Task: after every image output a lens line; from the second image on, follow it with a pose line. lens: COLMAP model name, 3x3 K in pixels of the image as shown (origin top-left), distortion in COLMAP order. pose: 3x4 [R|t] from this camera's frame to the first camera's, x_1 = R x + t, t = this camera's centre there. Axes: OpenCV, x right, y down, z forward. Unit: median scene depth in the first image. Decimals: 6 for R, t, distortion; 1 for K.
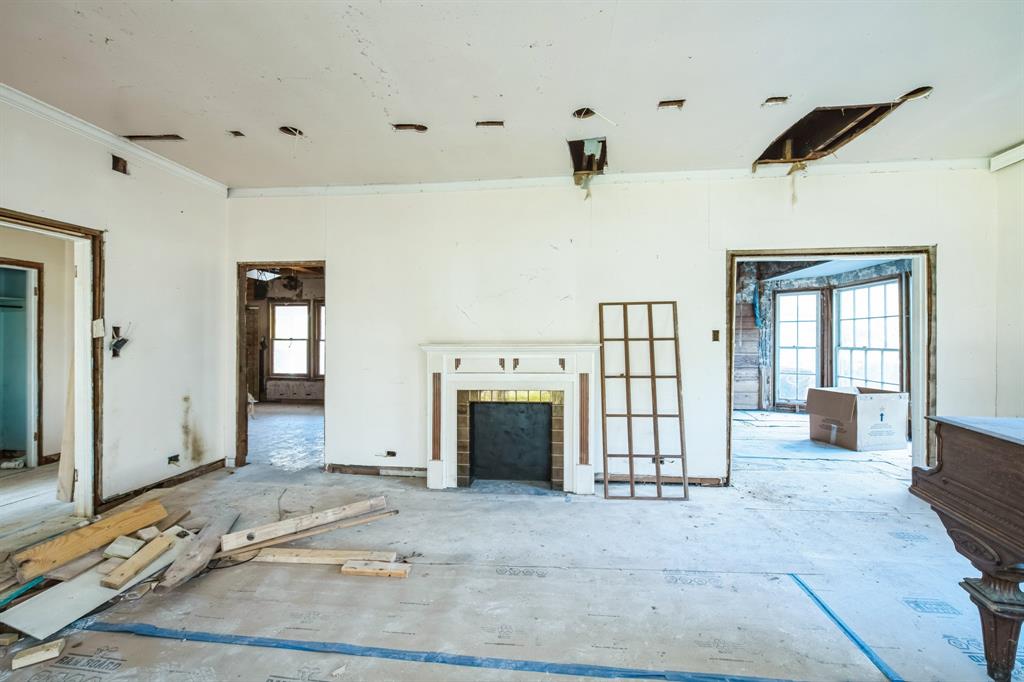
lens RADIAL K [[409.0, 0, 517.2], [0, 409.0, 340.2], [0, 0, 1]] dist [-0.003332, -0.000035]
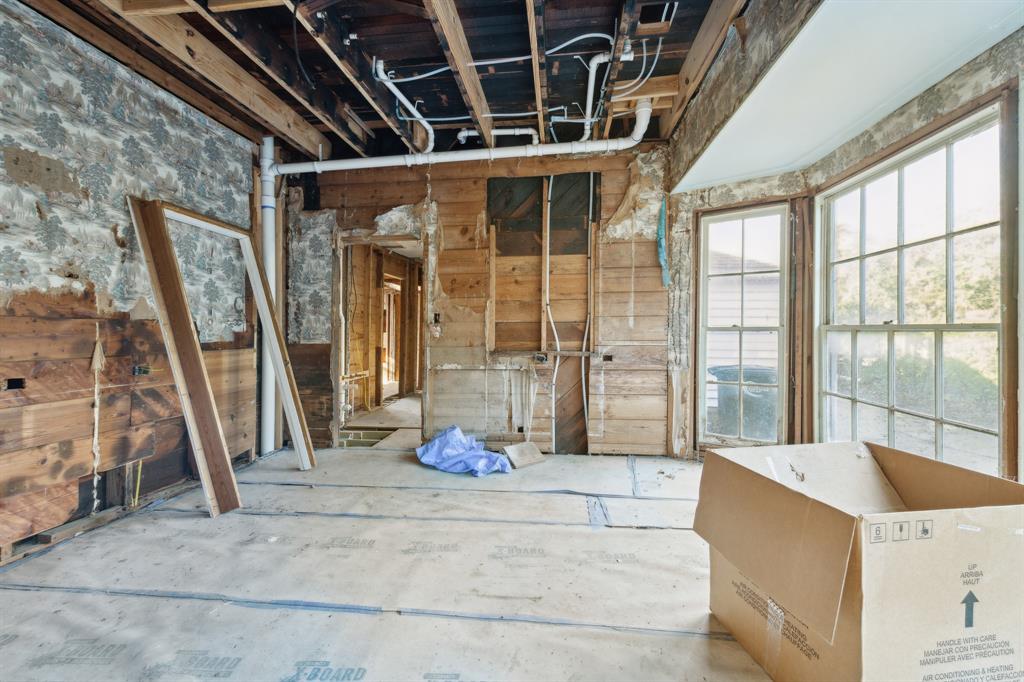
lens RADIAL K [[424.5, 0, 510.0], [0, 424.5, 336.2], [0, 0, 1]] dist [-0.001260, -0.000446]
pose [[0.999945, 0.001974, -0.010287, 0.416356], [-0.001857, 0.999933, 0.011432, 0.020899], [0.010309, -0.011412, 0.999882, 0.497290]]
